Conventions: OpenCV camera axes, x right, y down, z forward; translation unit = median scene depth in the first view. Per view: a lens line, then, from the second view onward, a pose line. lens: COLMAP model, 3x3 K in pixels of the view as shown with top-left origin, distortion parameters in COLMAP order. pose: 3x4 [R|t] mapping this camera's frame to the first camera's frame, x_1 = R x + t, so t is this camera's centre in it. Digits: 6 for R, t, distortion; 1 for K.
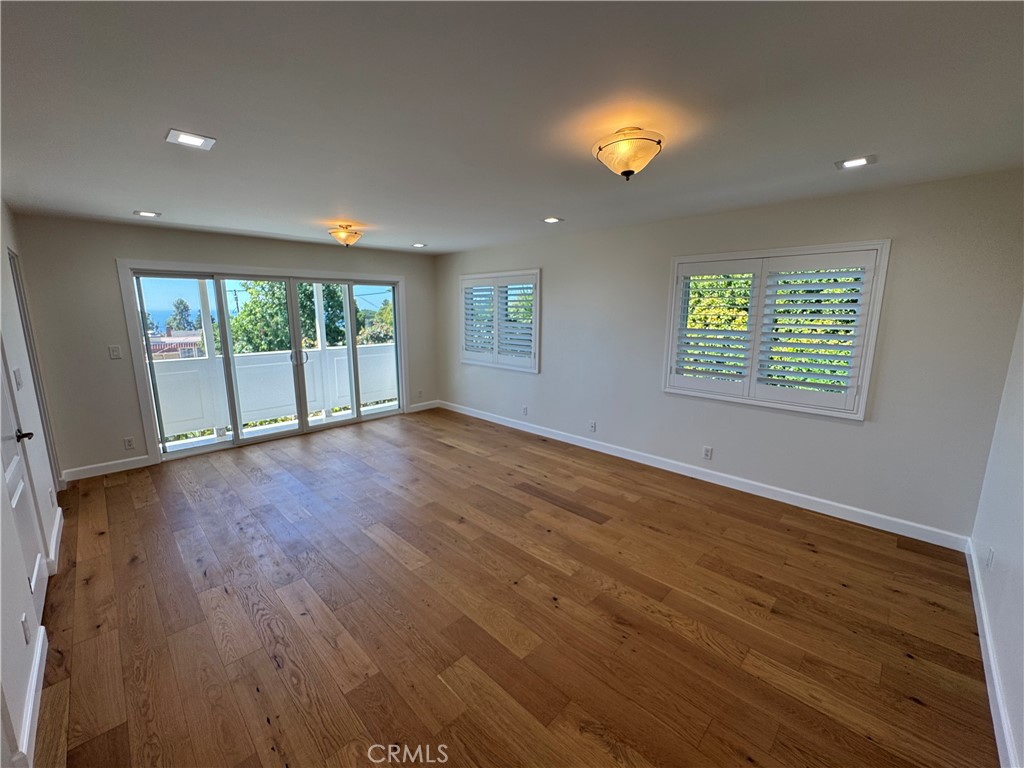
lens RADIAL K [[412.5, 0, 511.5], [0, 412.5, 381.7], [0, 0, 1]] dist [-0.002828, 0.001096]
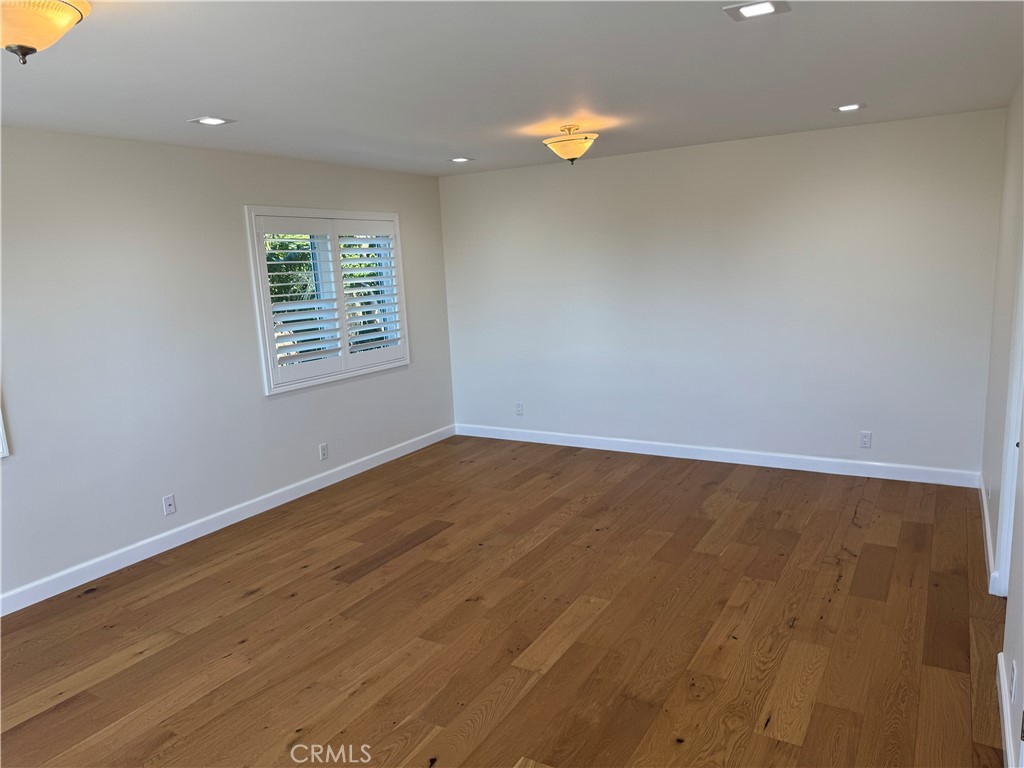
lens RADIAL K [[722.7, 0, 516.0], [0, 722.7, 375.9], [0, 0, 1]] dist [0.056230, -0.064517]
pose [[-0.239051, -0.146082, 0.959956, -1.152615], [0.216766, 0.955641, 0.199405, -0.205602], [-0.946503, 0.255754, -0.196781, 1.054857]]
